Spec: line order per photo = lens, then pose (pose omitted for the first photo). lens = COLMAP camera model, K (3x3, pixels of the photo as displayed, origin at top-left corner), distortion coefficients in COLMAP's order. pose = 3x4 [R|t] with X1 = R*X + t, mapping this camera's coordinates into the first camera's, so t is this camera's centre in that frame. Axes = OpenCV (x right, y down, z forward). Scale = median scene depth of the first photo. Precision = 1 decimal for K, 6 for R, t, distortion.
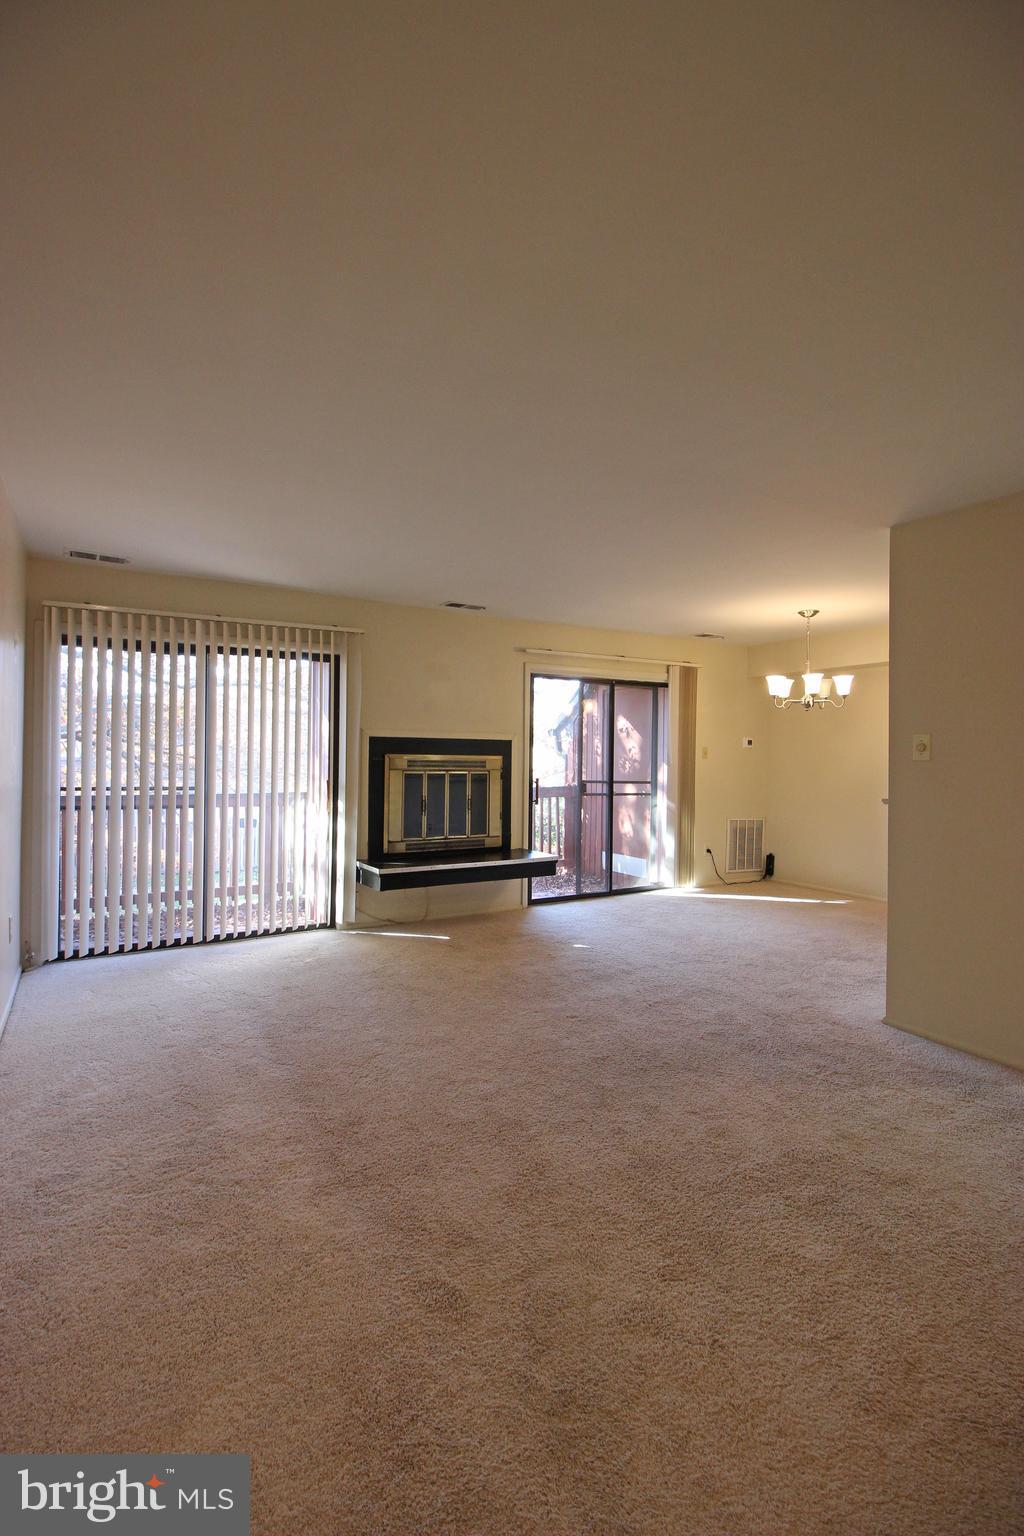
lens RADIAL K [[709.6, 0, 501.8], [0, 709.6, 755.1], [0, 0, 1]] dist [-0.000671, -0.019283]
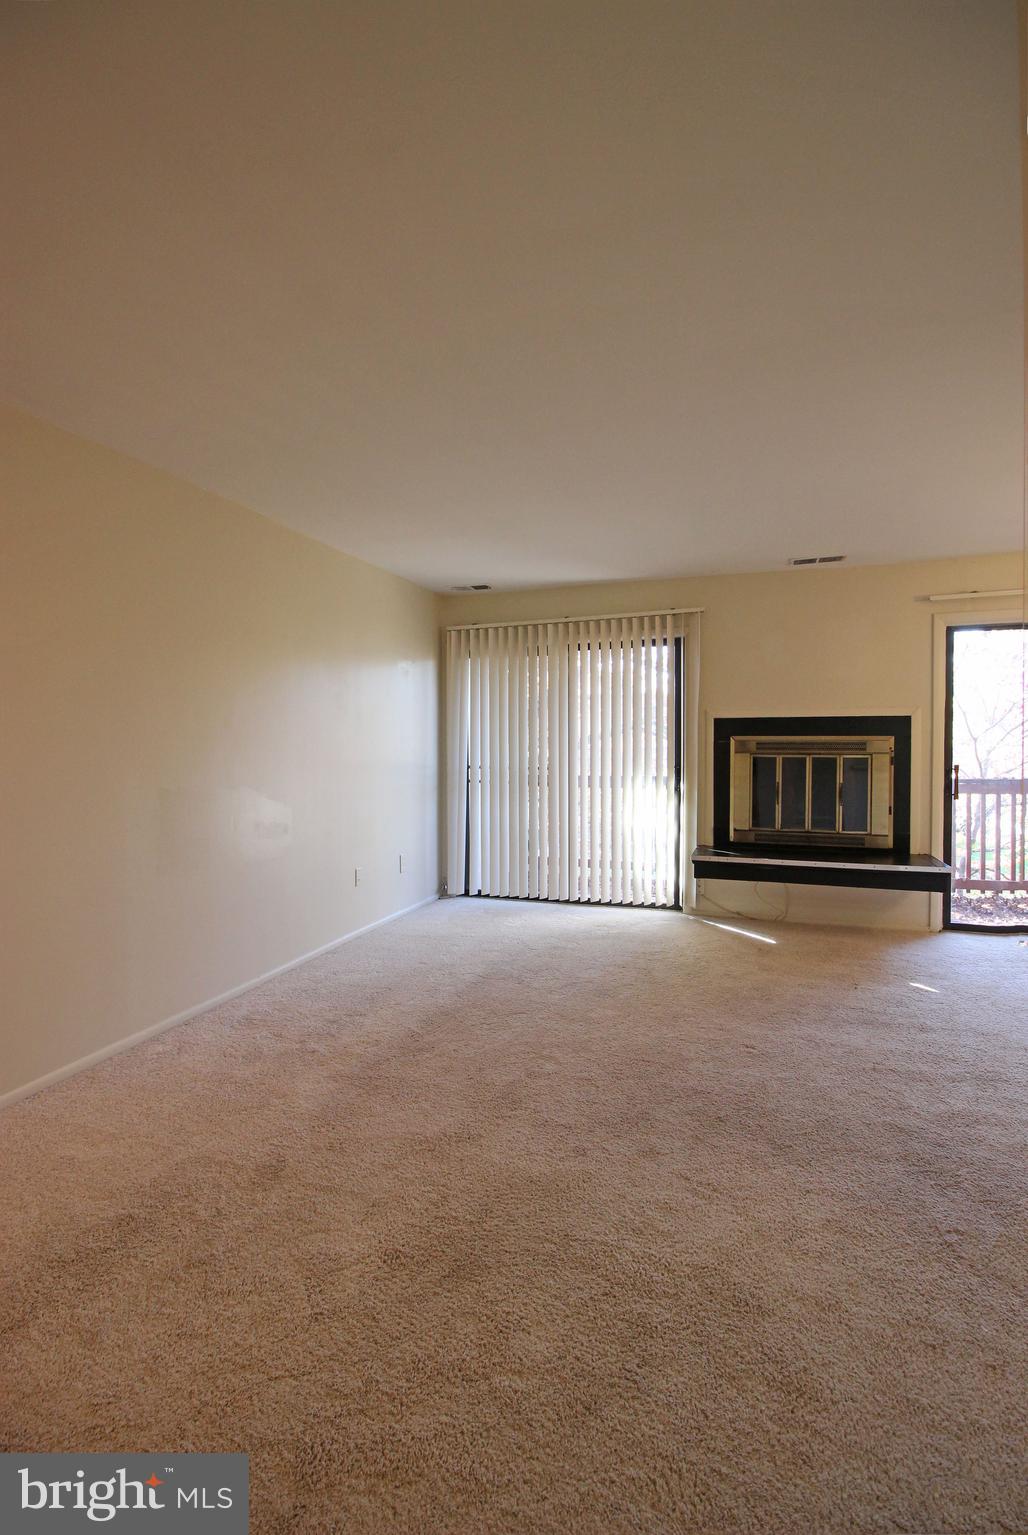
lens RADIAL K [[709.1, 0, 503.8], [0, 709.1, 754.6], [0, 0, 1]] dist [-0.000671, -0.019283]
pose [[0.643197, 0.002281, -0.765698, 0.369713], [0.011966, 0.999843, 0.013031, 0.007516], [0.765607, -0.017543, 0.643069, 0.167686]]
